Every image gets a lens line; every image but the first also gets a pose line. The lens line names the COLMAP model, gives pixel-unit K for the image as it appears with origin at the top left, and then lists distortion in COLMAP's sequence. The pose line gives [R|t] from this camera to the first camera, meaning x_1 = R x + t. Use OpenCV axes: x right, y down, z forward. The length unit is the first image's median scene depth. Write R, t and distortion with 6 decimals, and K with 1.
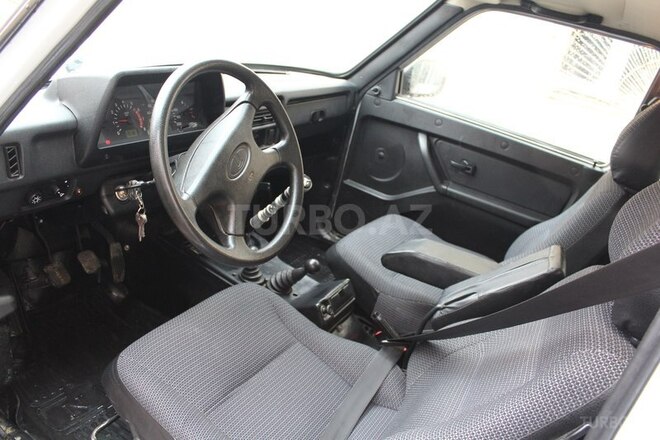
lens RADIAL K [[540.8, 0, 330.0], [0, 540.8, 220.0], [0, 0, 1]] dist [-0.190536, 0.185250]
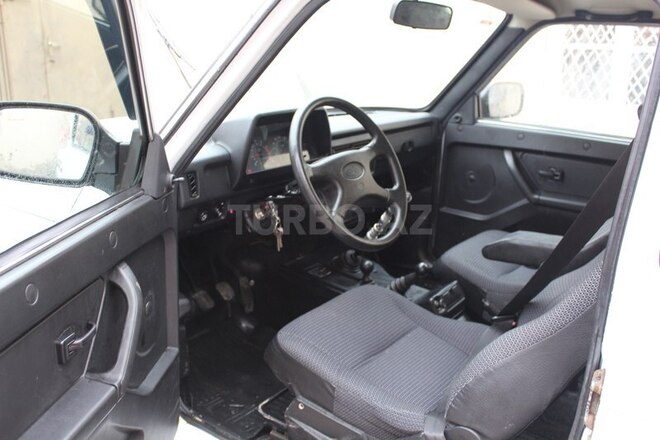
lens RADIAL K [[635.7, 0, 330.0], [0, 635.7, 220.0], [0, 0, 1]] dist [-0.118182, 0.003221]
pose [[0.980926, -0.137694, -0.137205, -0.020193], [0.116880, 0.981801, -0.149684, 0.127926], [0.155319, 0.130792, 0.979168, -0.268821]]
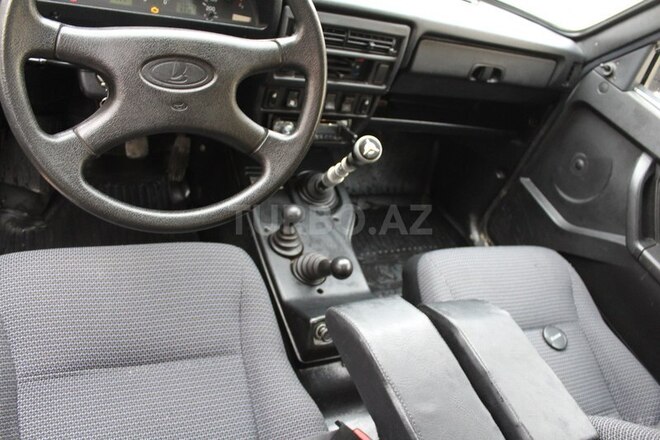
lens RADIAL K [[540.8, 0, 330.0], [0, 540.8, 220.0], [0, 0, 1]] dist [-0.190536, 0.185250]
pose [[0.796107, 0.421396, -0.434325, 0.185585], [-0.369155, 0.906875, 0.203227, -0.084508], [0.479518, -0.001457, 0.877531, 0.304603]]
